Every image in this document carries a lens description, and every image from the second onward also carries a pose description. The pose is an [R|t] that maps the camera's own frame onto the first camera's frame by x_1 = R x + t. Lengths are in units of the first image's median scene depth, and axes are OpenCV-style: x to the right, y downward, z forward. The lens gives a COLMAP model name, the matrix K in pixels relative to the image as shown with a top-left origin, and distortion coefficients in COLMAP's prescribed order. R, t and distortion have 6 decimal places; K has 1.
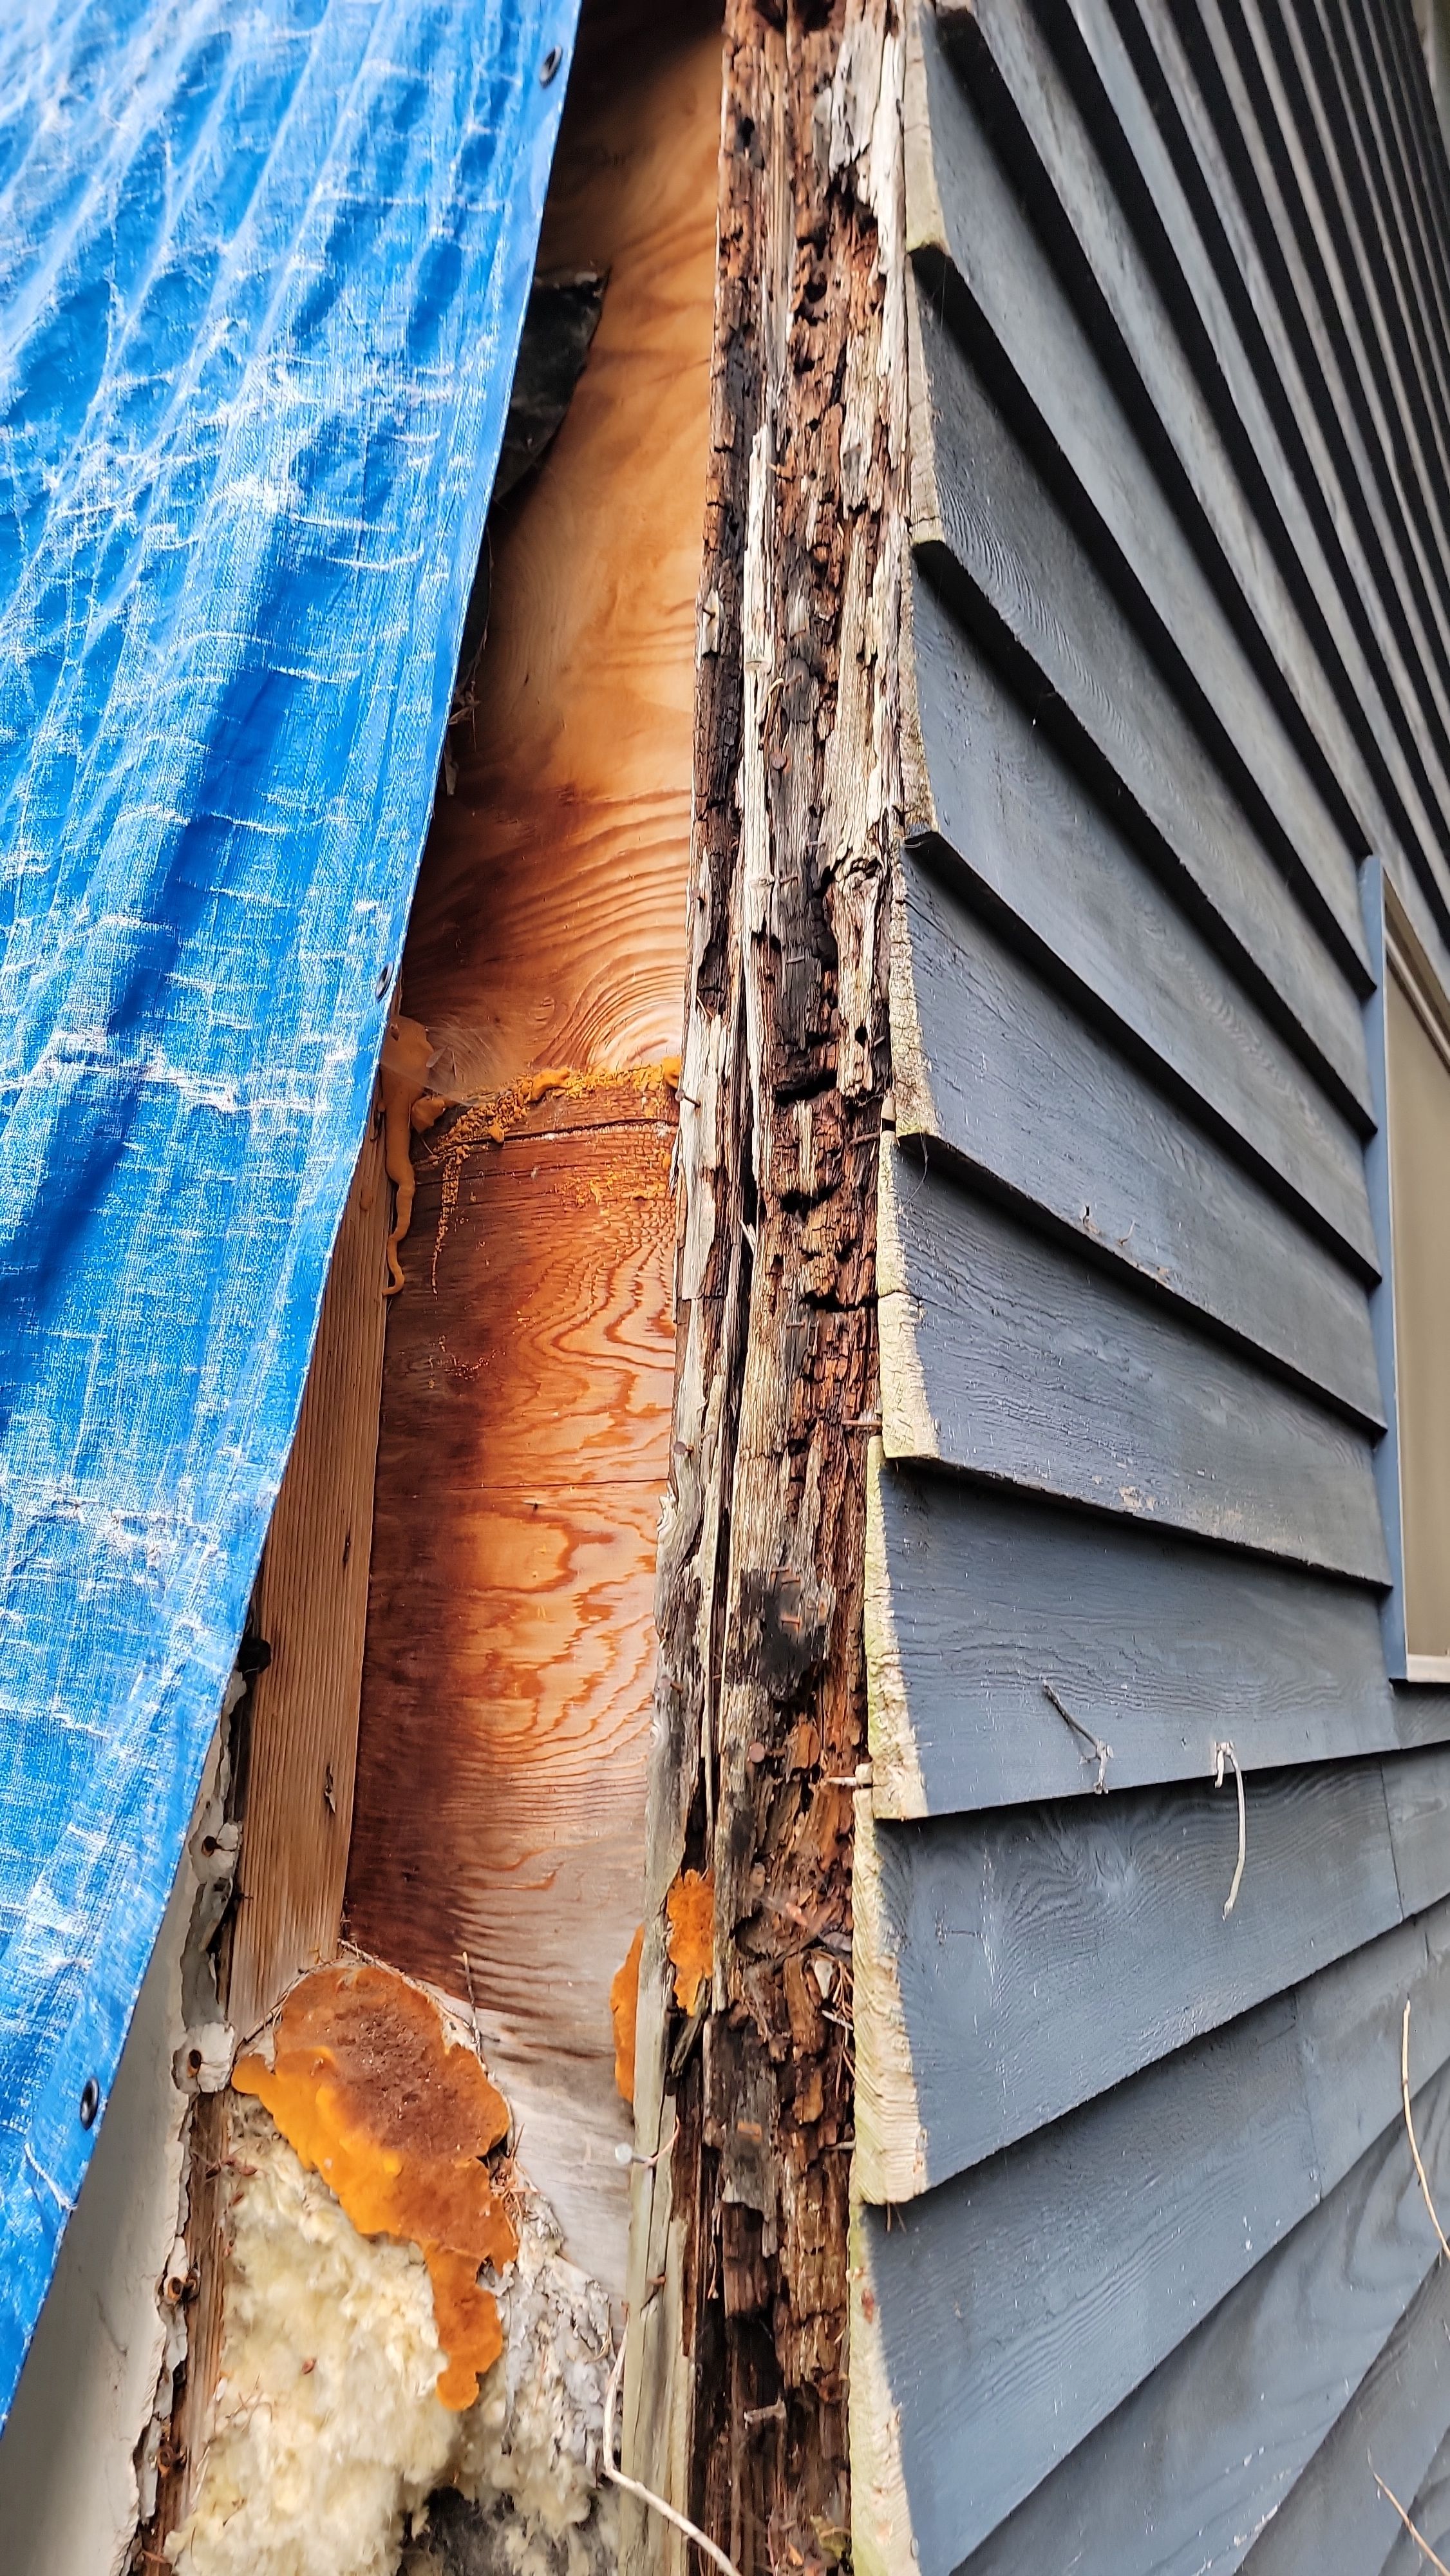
lens RADIAL K [[1787.4, 0, 725.0], [0, 1787.4, 1288.0], [0, 0, 1]] dist [0.091730, -0.082988]
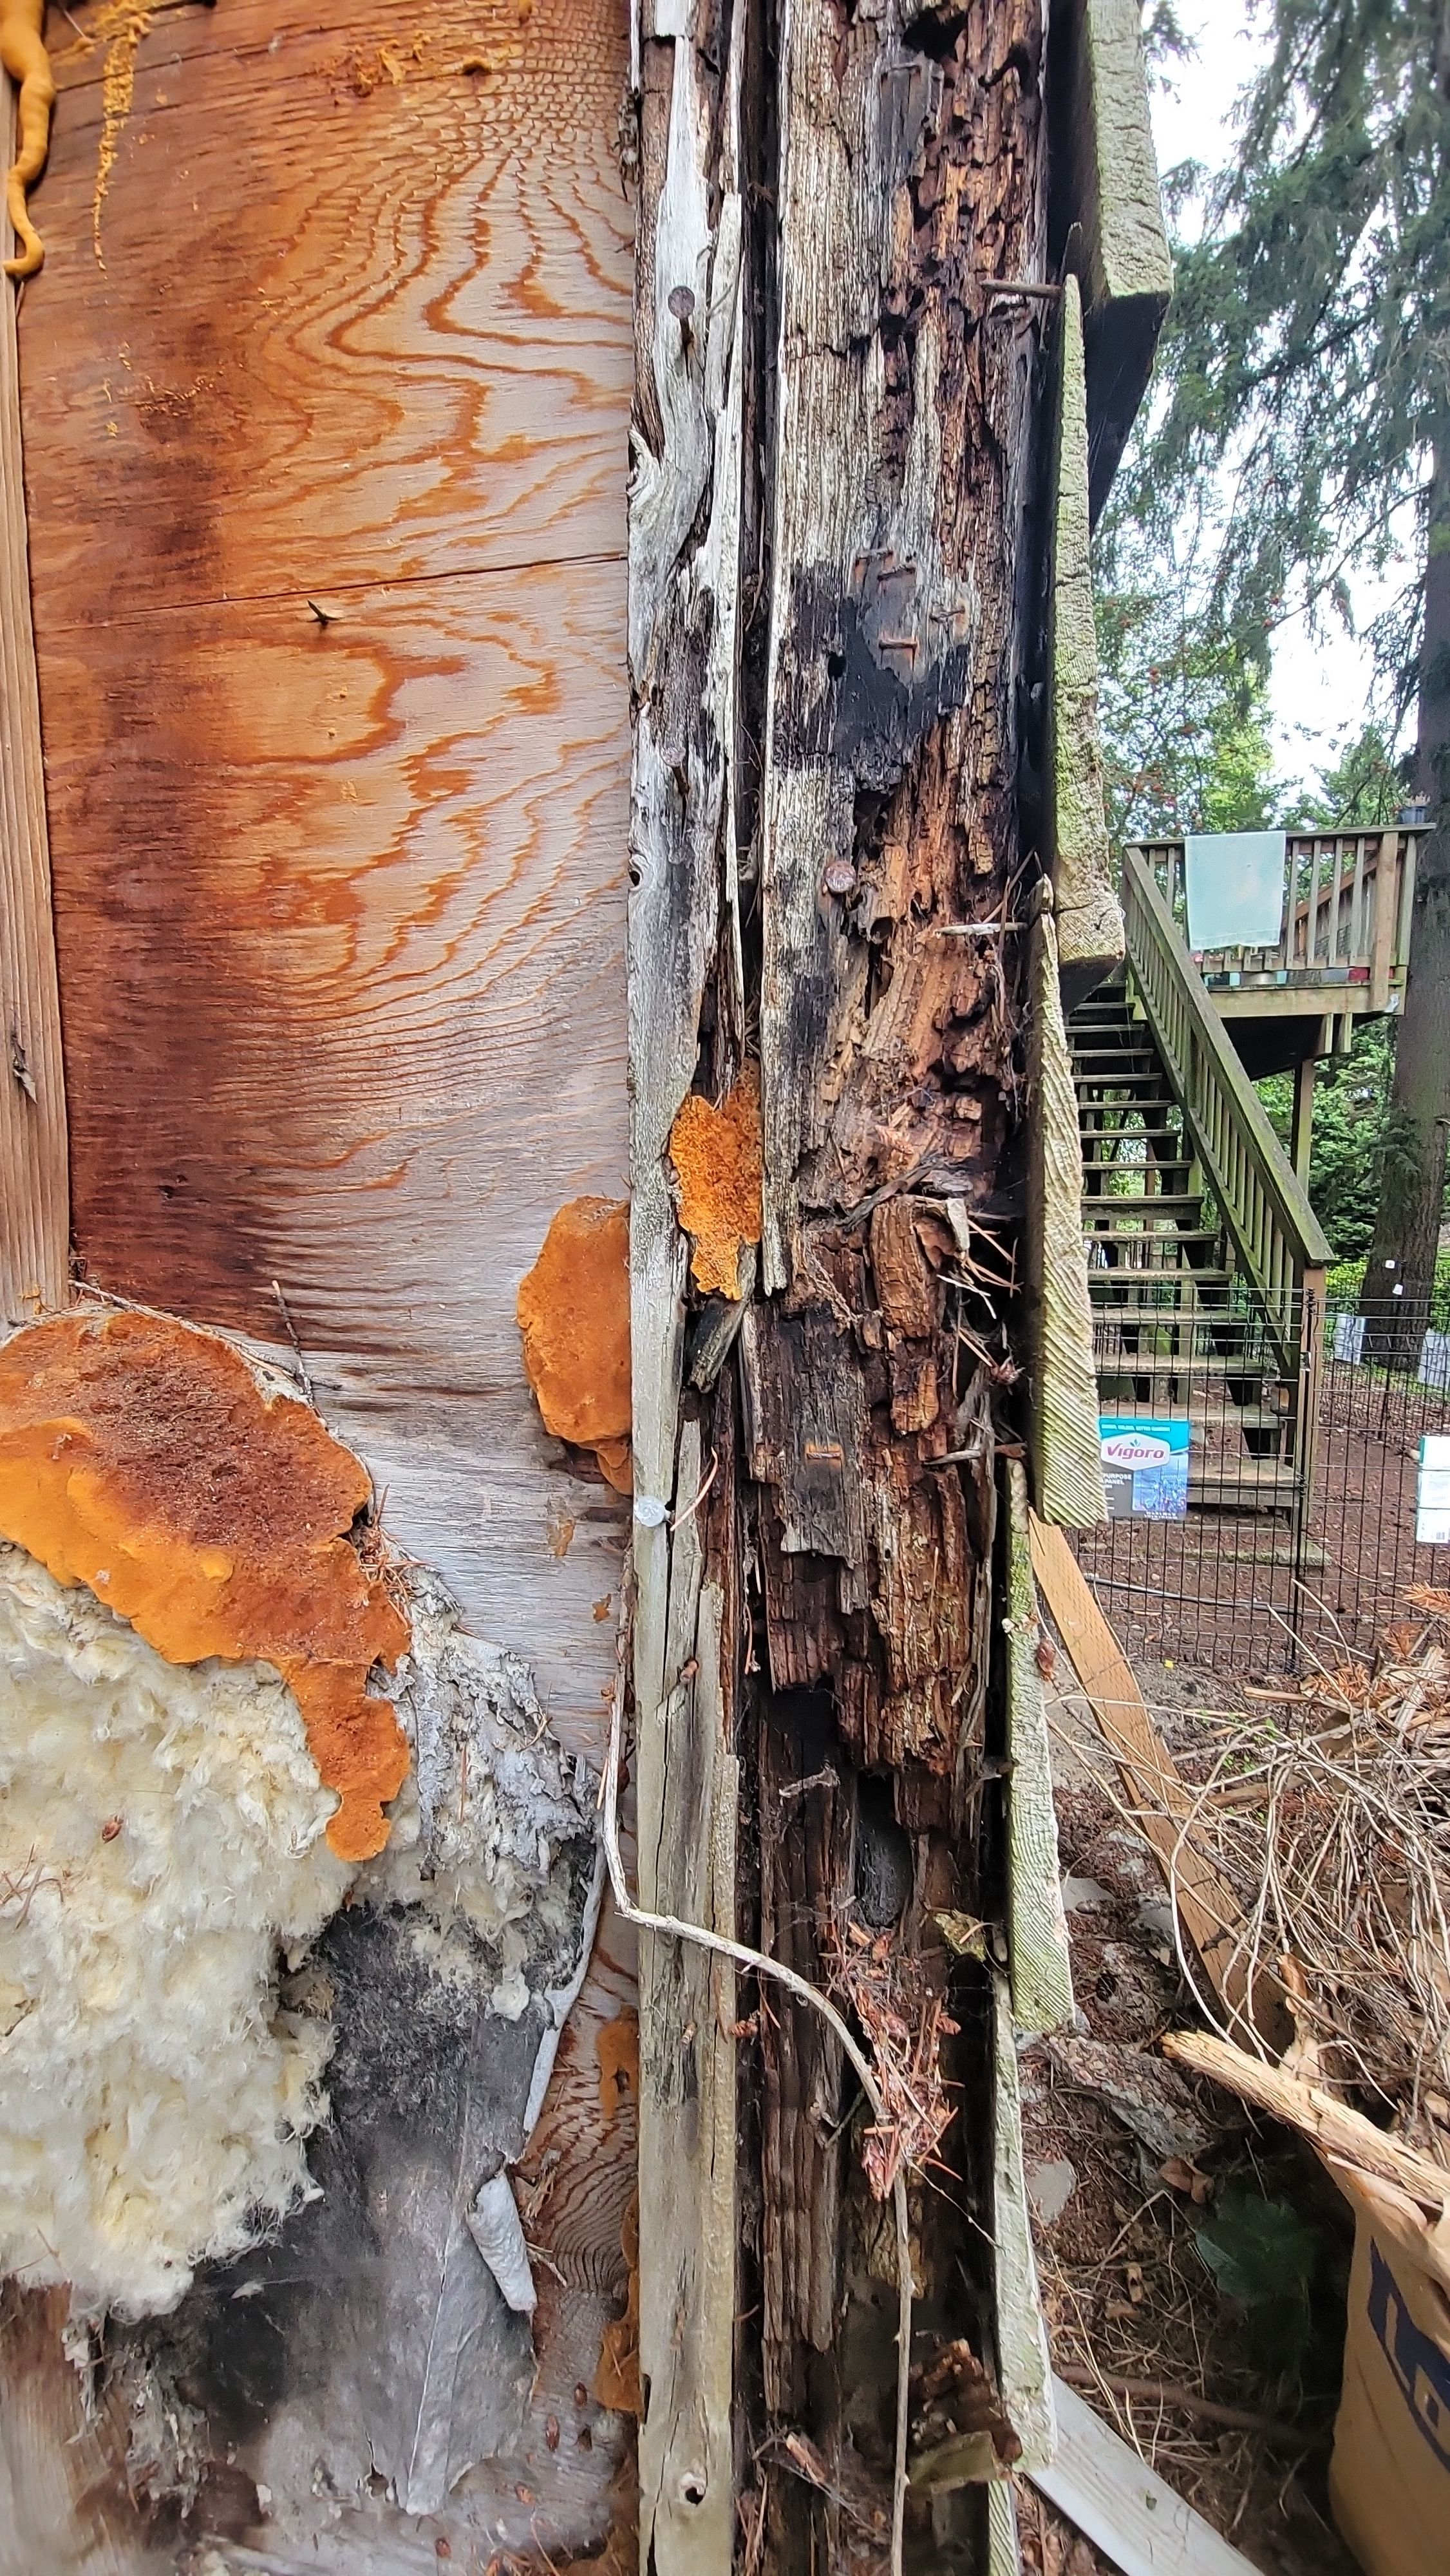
lens RADIAL K [[1049.0, 0, 710.9], [0, 1049.0, 1296.9], [0, 0, 1]] dist [-0.004991, -0.000596]
pose [[0.933941, -0.069486, 0.350608, -0.138616], [-0.036455, 0.957287, 0.286830, 0.268393], [-0.355563, -0.280664, 0.891517, 0.614531]]
